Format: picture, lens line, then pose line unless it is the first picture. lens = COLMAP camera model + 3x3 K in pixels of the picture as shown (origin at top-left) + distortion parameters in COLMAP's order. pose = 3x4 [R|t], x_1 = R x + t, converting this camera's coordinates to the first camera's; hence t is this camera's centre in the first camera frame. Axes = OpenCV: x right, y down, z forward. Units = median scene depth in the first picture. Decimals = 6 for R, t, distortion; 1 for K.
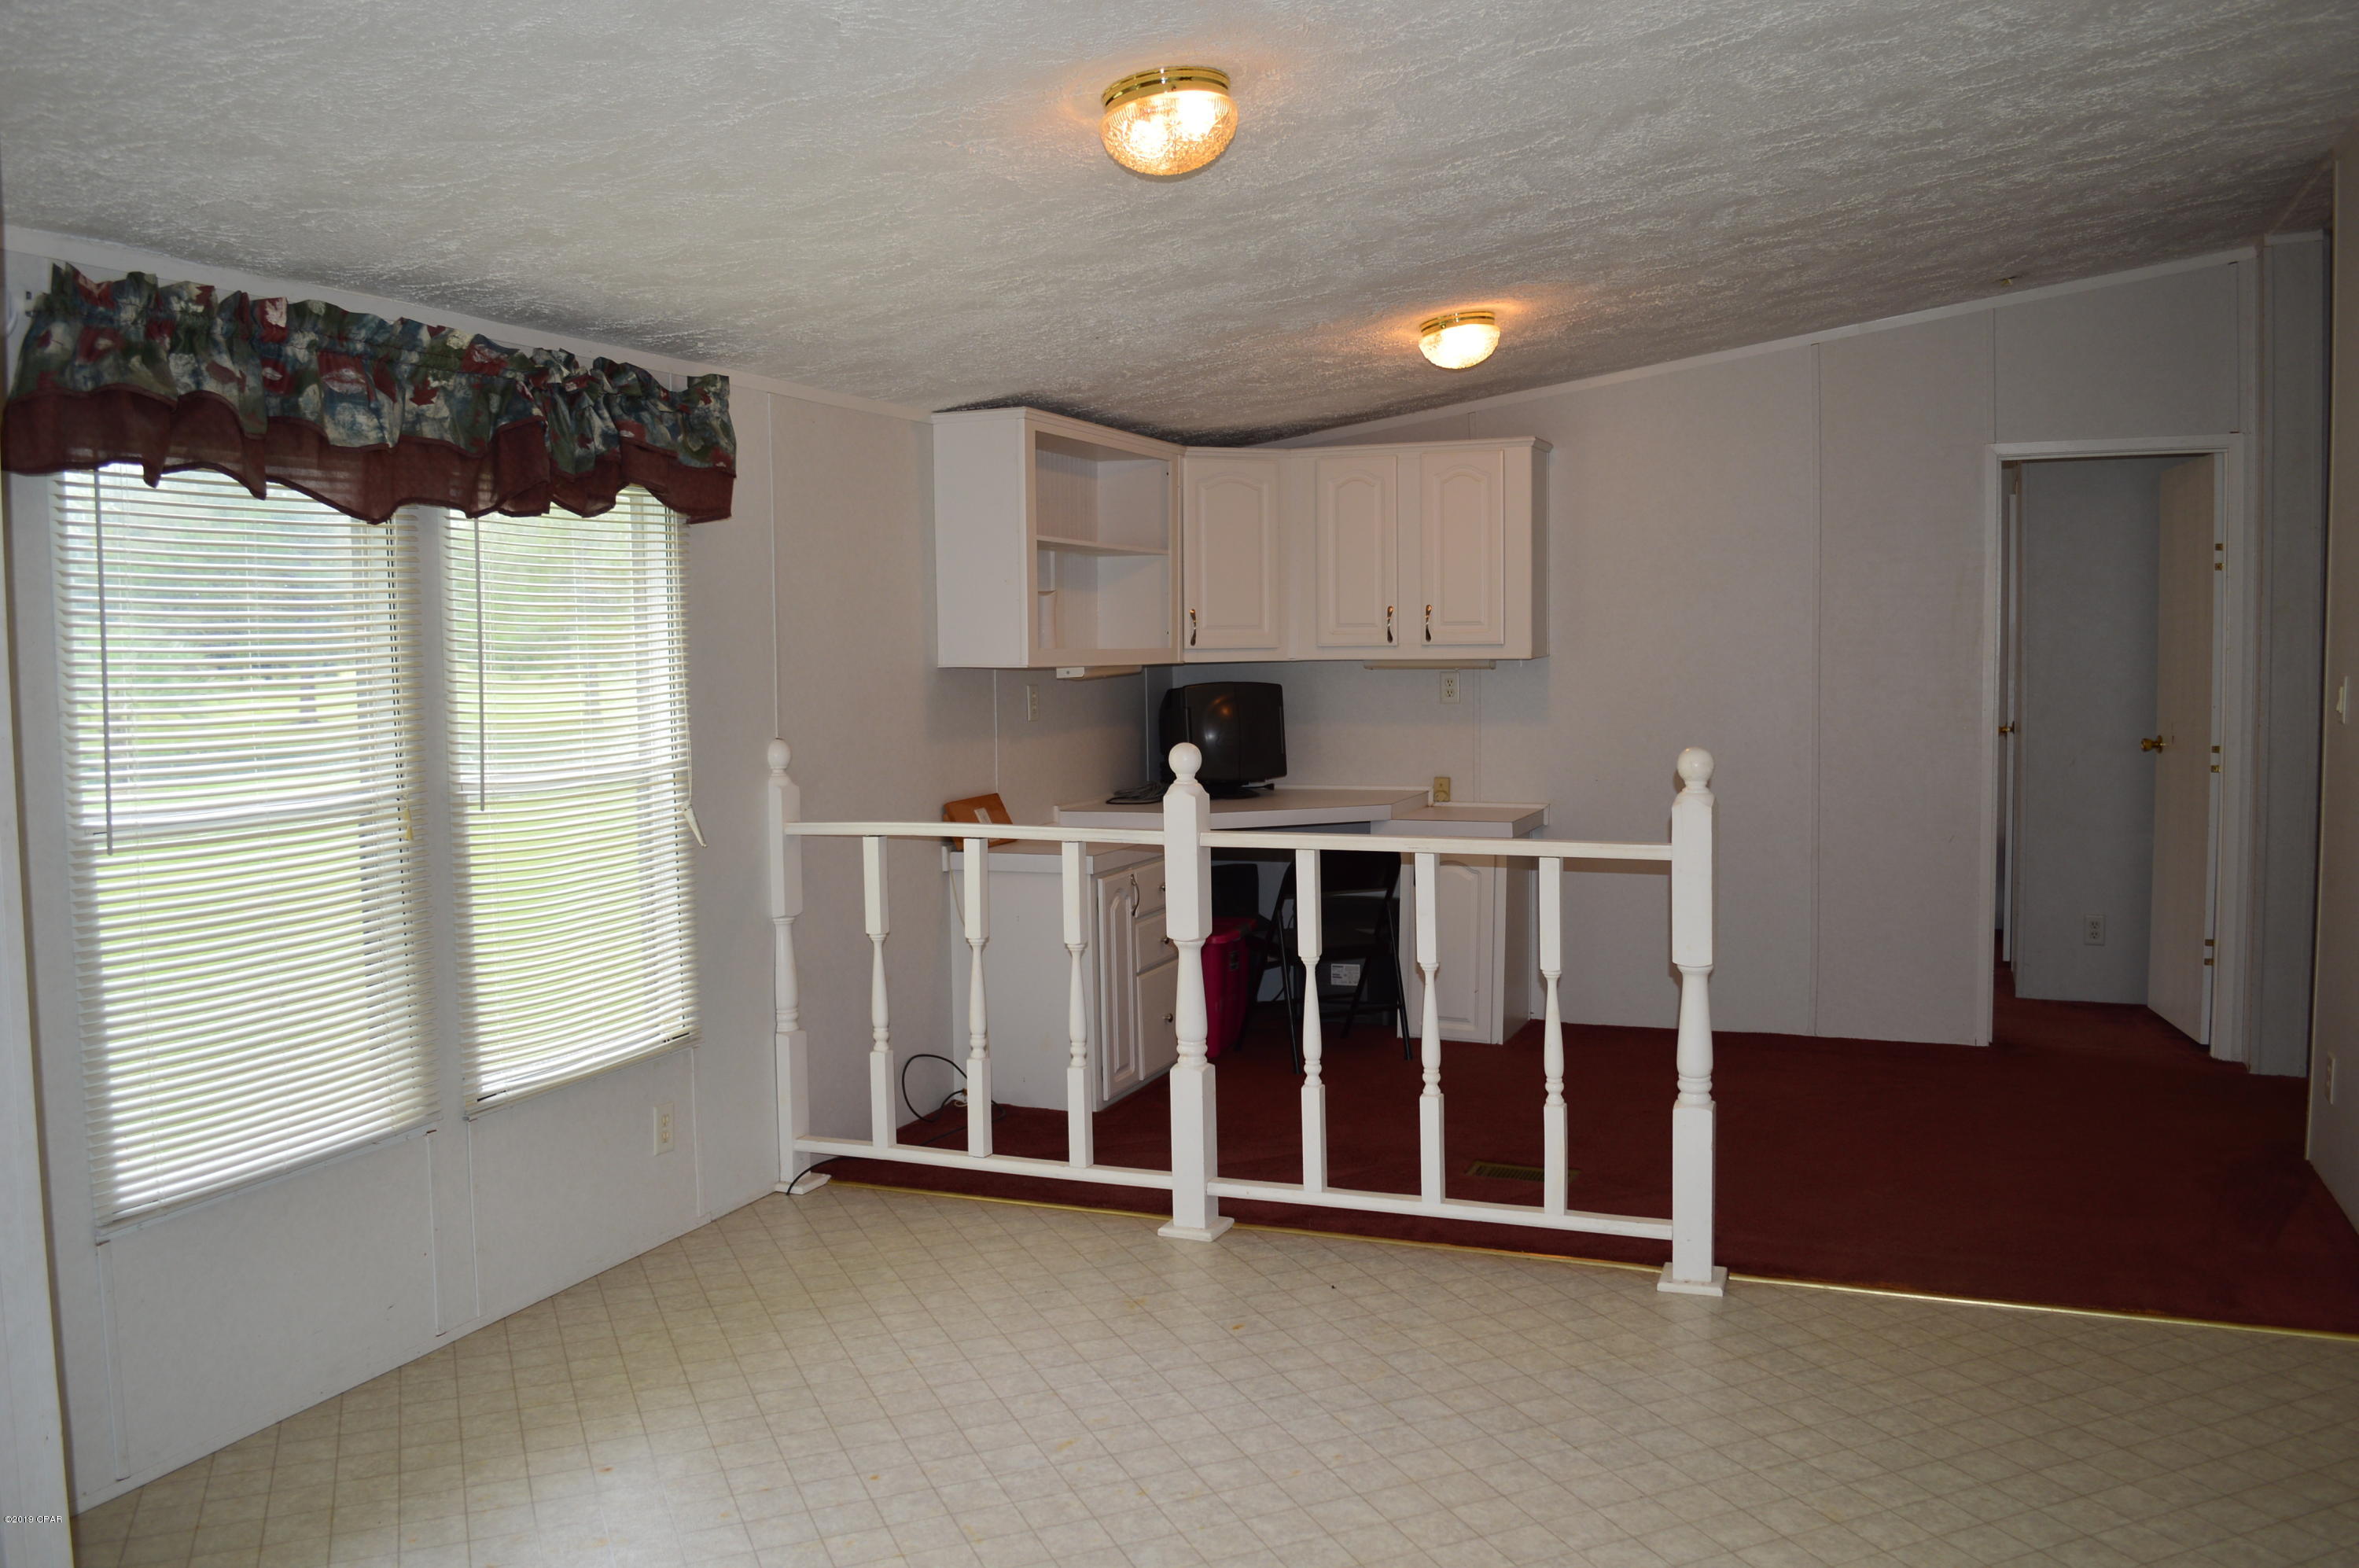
lens RADIAL K [[2074.1, 0, 1179.5], [0, 2074.1, 784.0], [0, 0, 1]] dist [-0.065783, 0.005715]
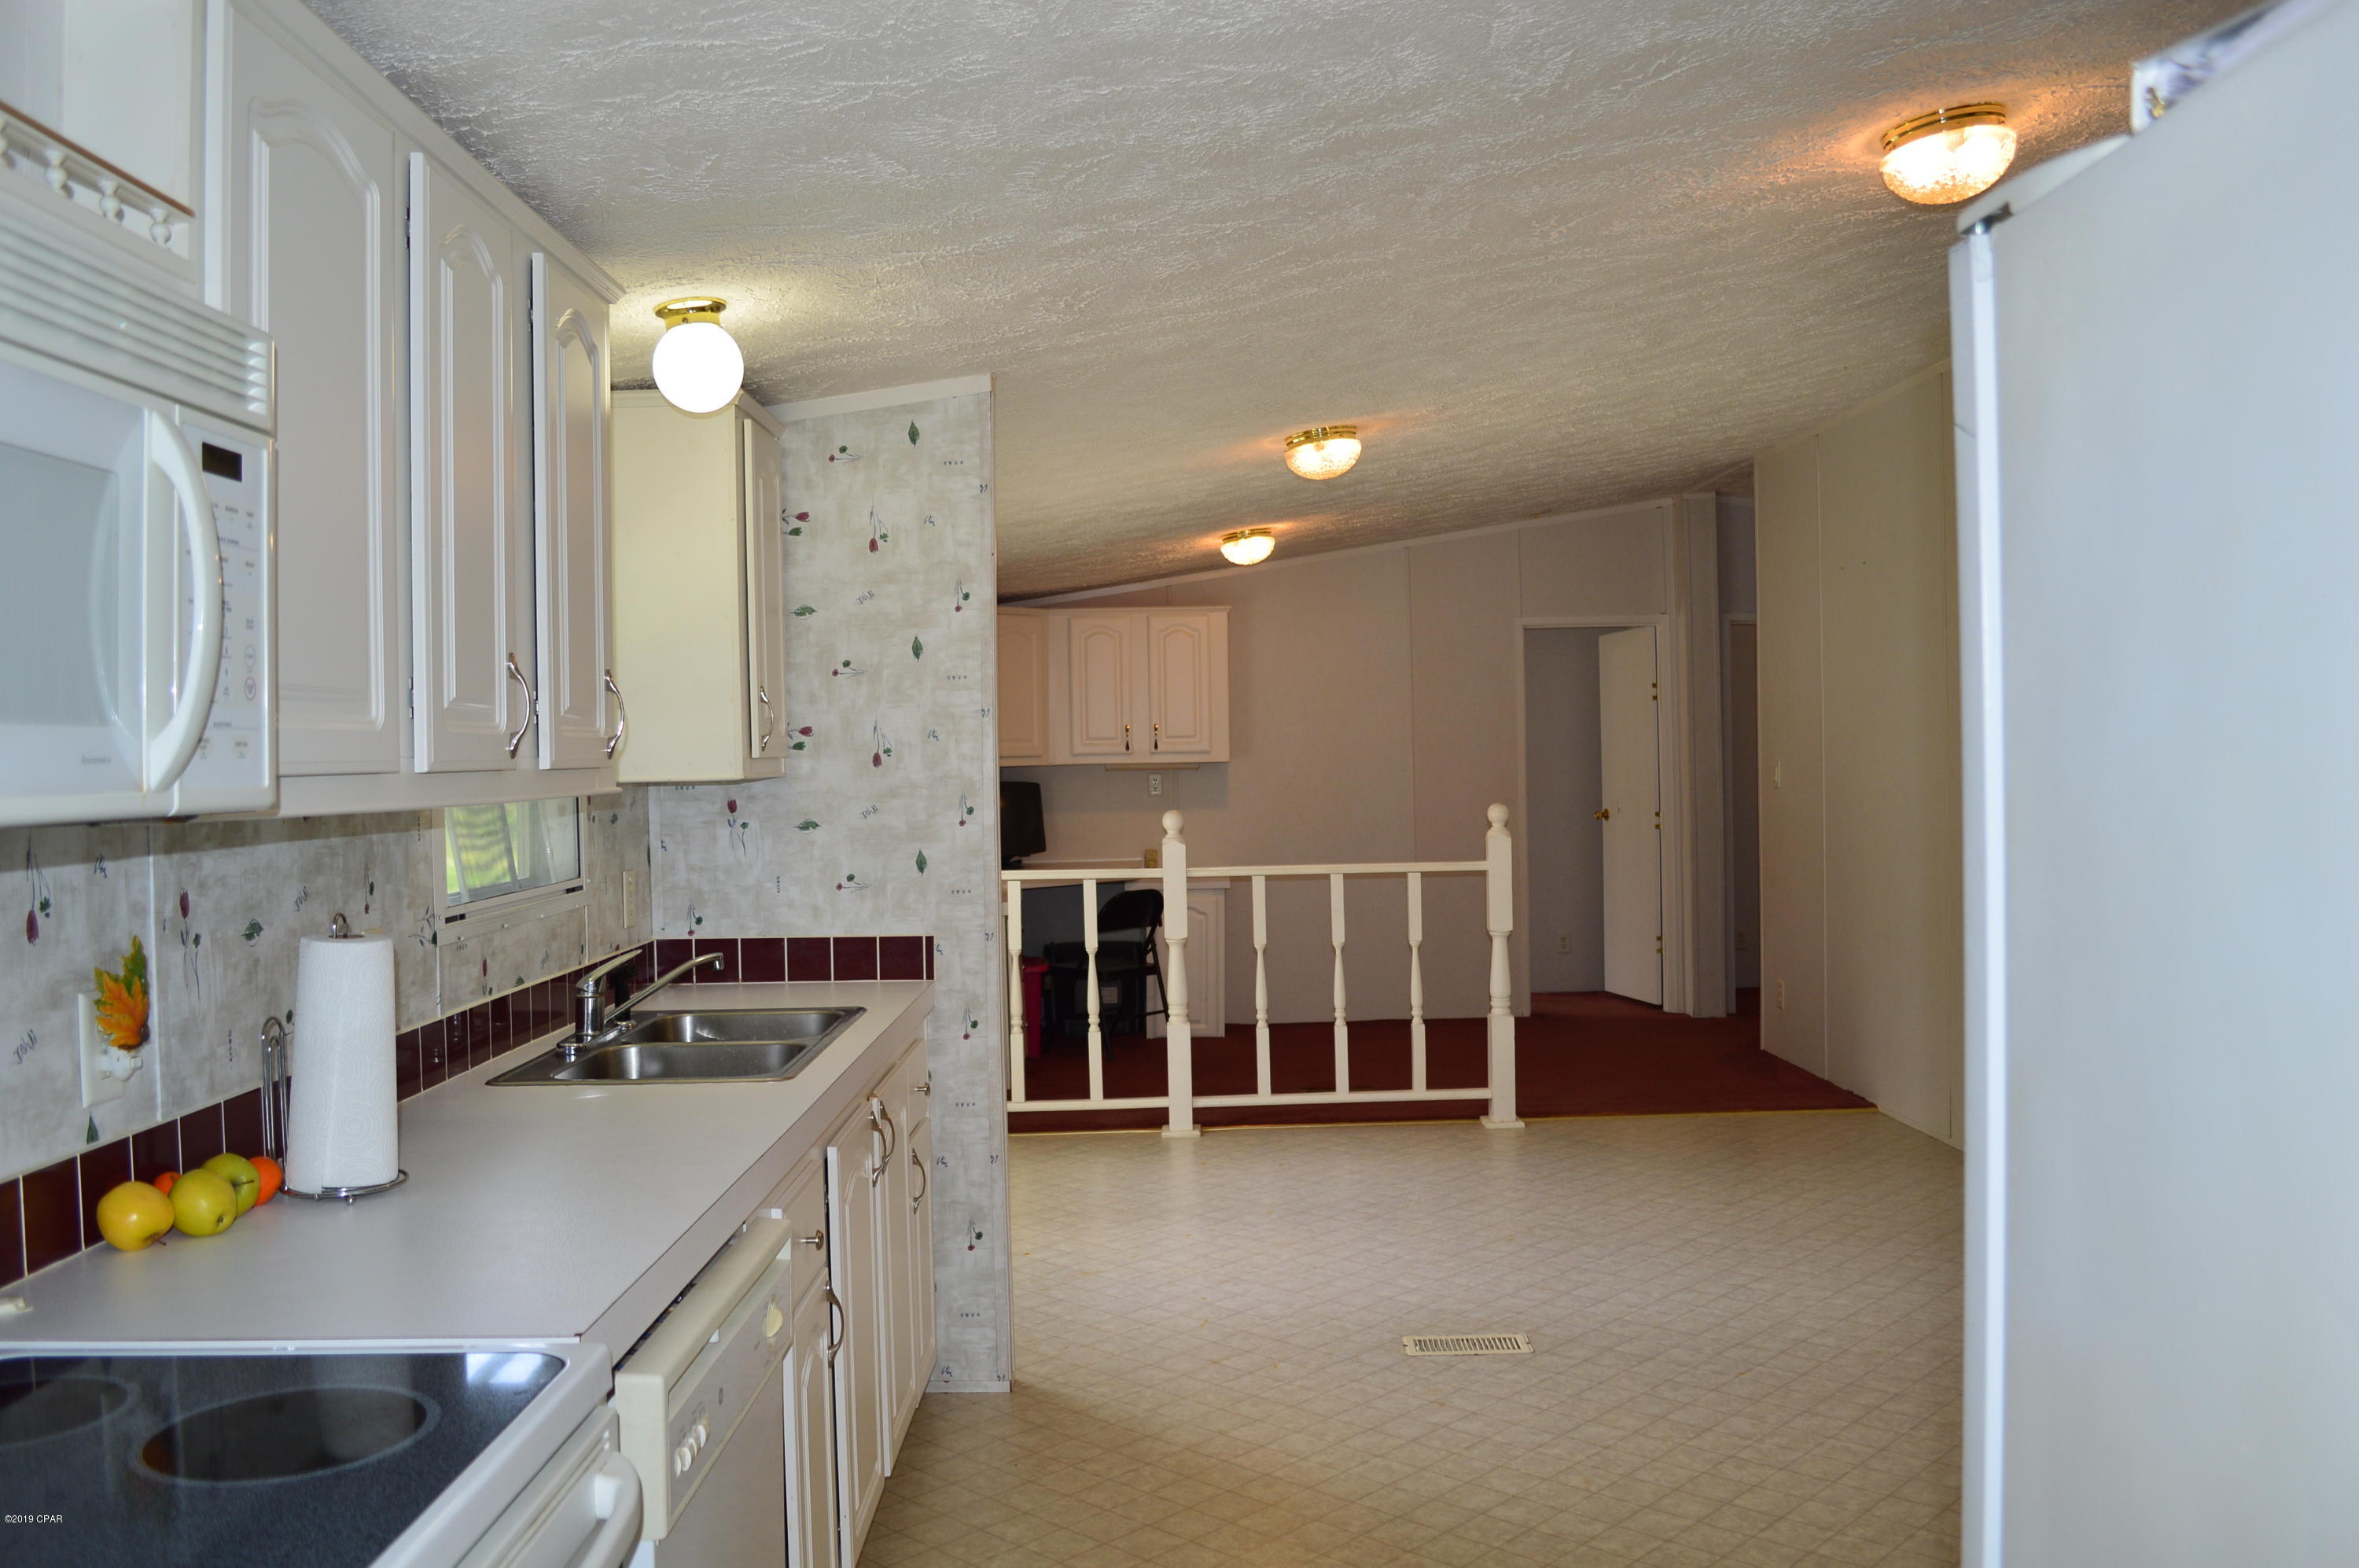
lens RADIAL K [[2074.1, 0, 1179.5], [0, 2074.1, 784.0], [0, 0, 1]] dist [-0.065783, 0.005715]
pose [[0.918545, -0.013605, 0.395083, -0.485740], [0.038474, 0.997740, -0.055093, 0.036752], [-0.393441, 0.065806, 0.916992, -0.335766]]
